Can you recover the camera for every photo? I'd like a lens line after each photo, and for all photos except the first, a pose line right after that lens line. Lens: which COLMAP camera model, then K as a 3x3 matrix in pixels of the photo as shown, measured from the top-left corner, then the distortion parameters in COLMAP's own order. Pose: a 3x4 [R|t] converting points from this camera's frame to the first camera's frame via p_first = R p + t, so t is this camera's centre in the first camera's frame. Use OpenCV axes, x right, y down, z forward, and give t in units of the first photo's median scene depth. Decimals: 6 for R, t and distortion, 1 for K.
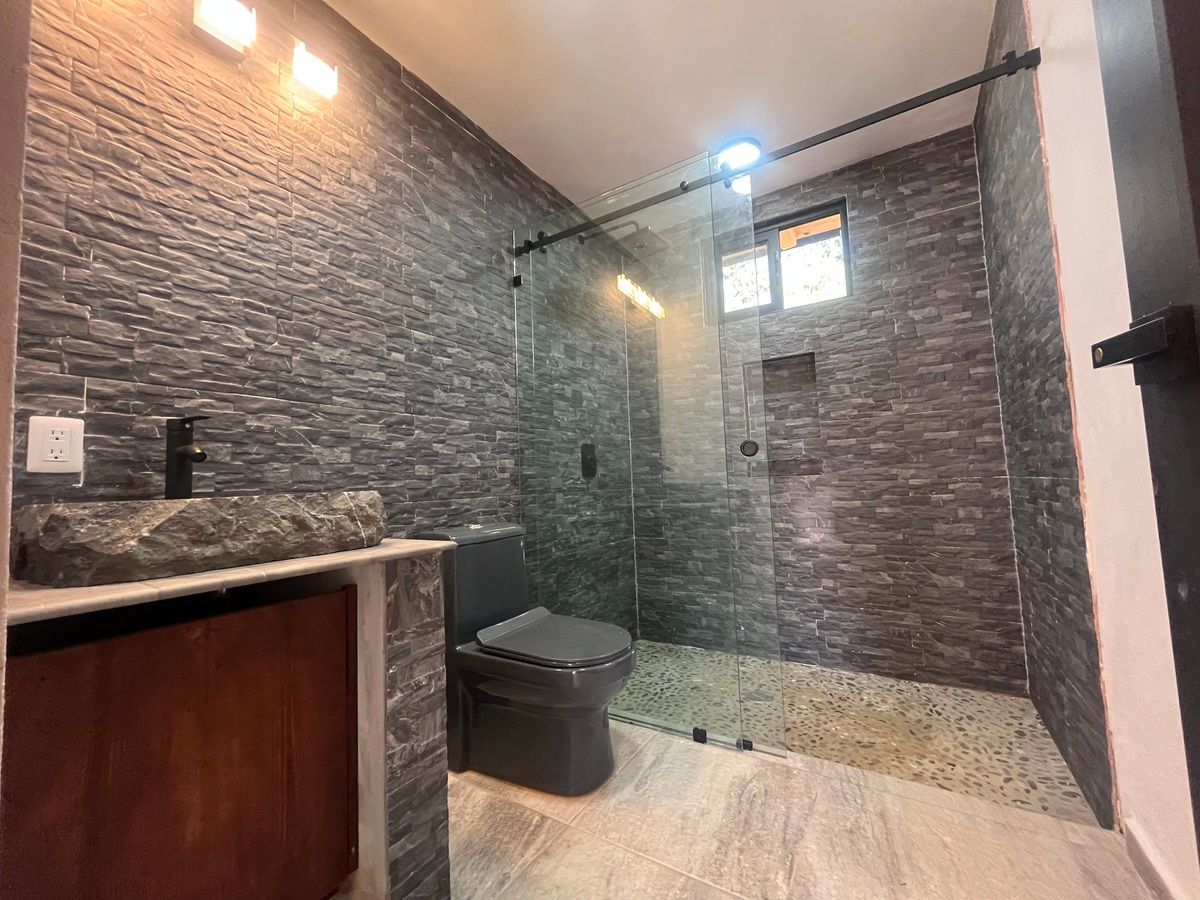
lens RADIAL K [[482.7, 0, 599.5], [0, 482.7, 451.5], [0, 0, 1]] dist [-0.002216, -0.000735]
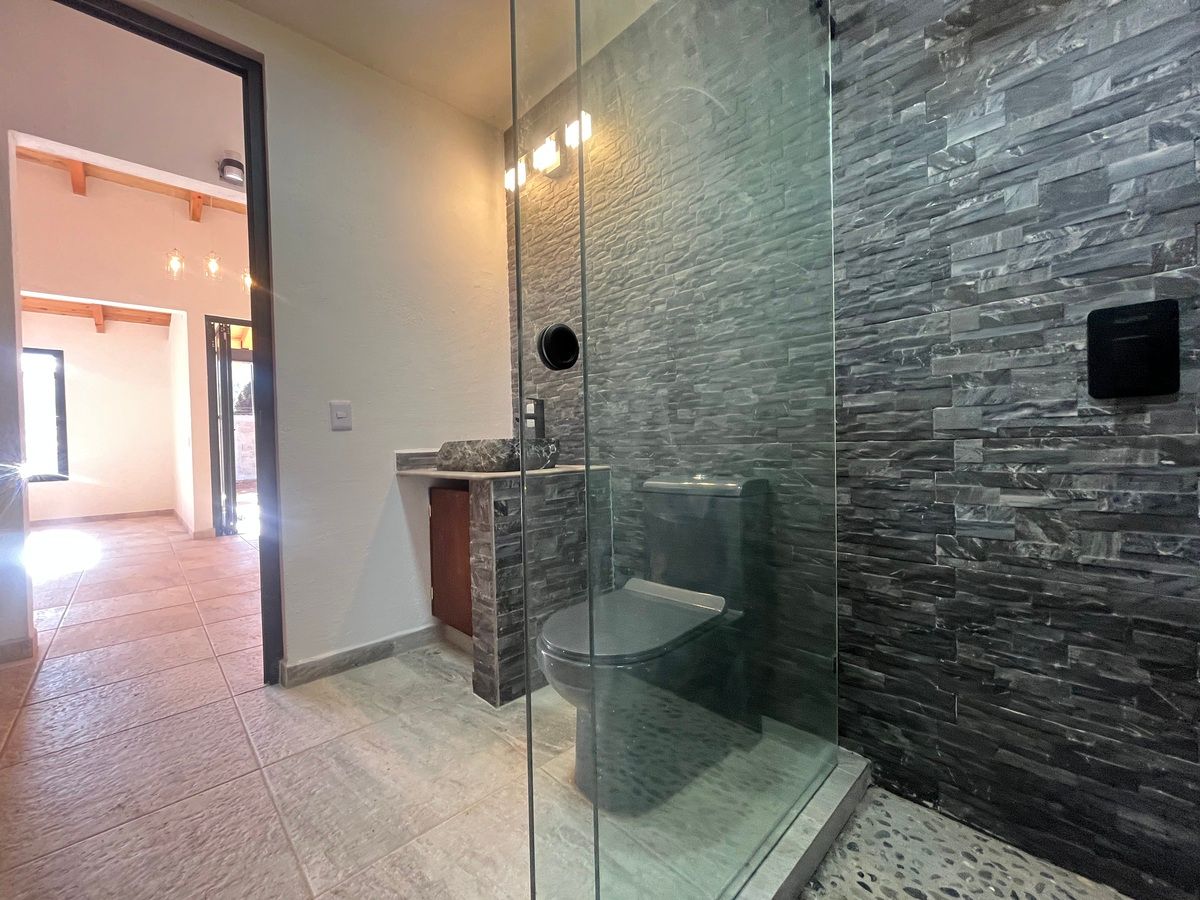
lens RADIAL K [[482.7, 0, 600.6], [0, 482.7, 450.4], [0, 0, 1]] dist [-0.002216, -0.000735]
pose [[-0.233178, 0.062123, -0.970448, 0.564973], [0.103773, 0.993848, 0.038687, 0.050341], [0.966881, -0.091685, -0.238190, 0.939410]]
